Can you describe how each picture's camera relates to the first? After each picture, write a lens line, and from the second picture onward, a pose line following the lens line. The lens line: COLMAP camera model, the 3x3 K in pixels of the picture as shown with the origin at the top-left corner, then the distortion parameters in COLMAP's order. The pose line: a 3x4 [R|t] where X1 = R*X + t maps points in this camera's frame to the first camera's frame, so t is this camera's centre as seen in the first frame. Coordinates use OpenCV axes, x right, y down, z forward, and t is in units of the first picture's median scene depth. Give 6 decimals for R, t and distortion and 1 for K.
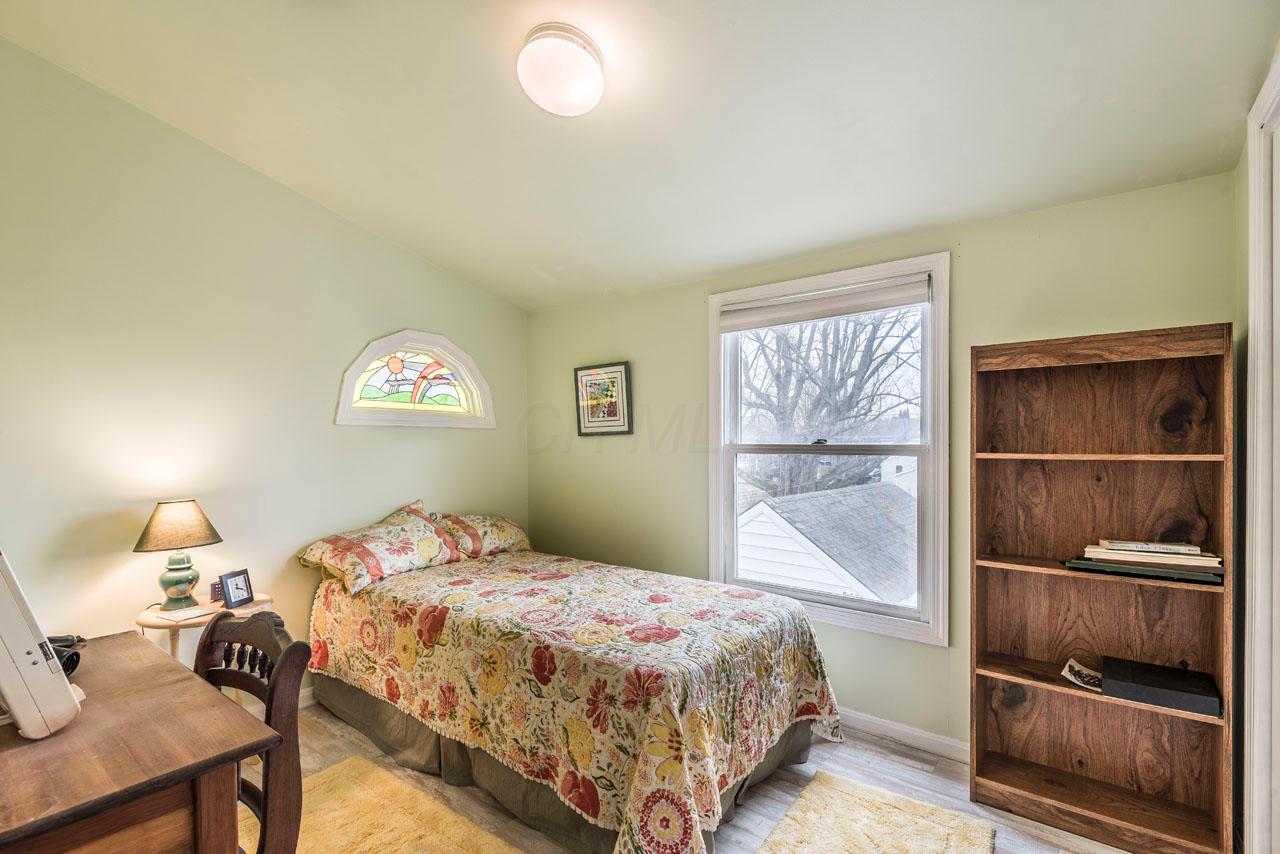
lens RADIAL K [[593.5, 0, 639.8], [0, 593.5, 450.3], [0, 0, 1]] dist [0.011820, 0.000028]
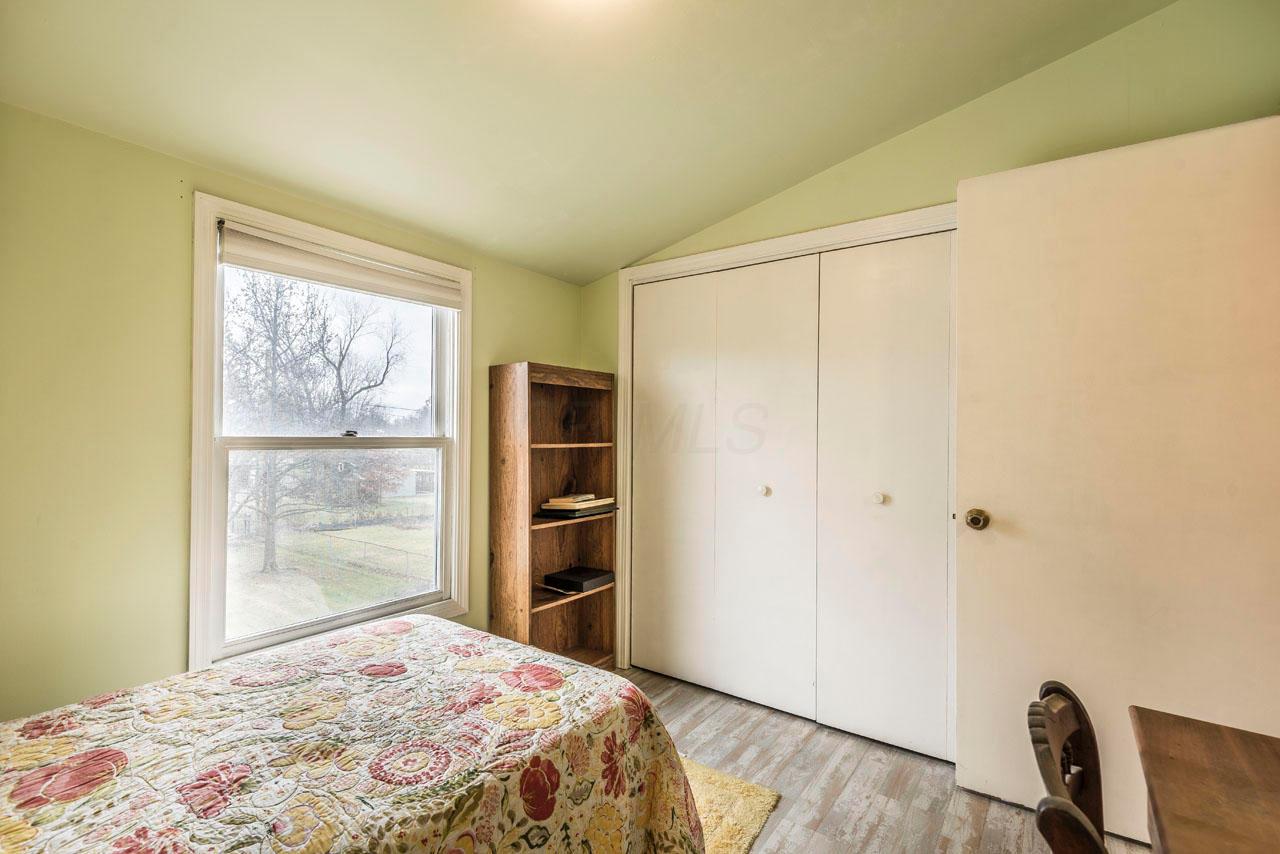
lens RADIAL K [[573.9, 0, 640.0], [0, 573.9, 427.0], [0, 0, 1]] dist [-0.000192, -0.000599]
pose [[-0.035758, 0.013542, 0.999269, -0.731375], [0.002526, 0.999906, -0.013460, -0.016820], [-0.999357, 0.002043, -0.035789, 0.854071]]
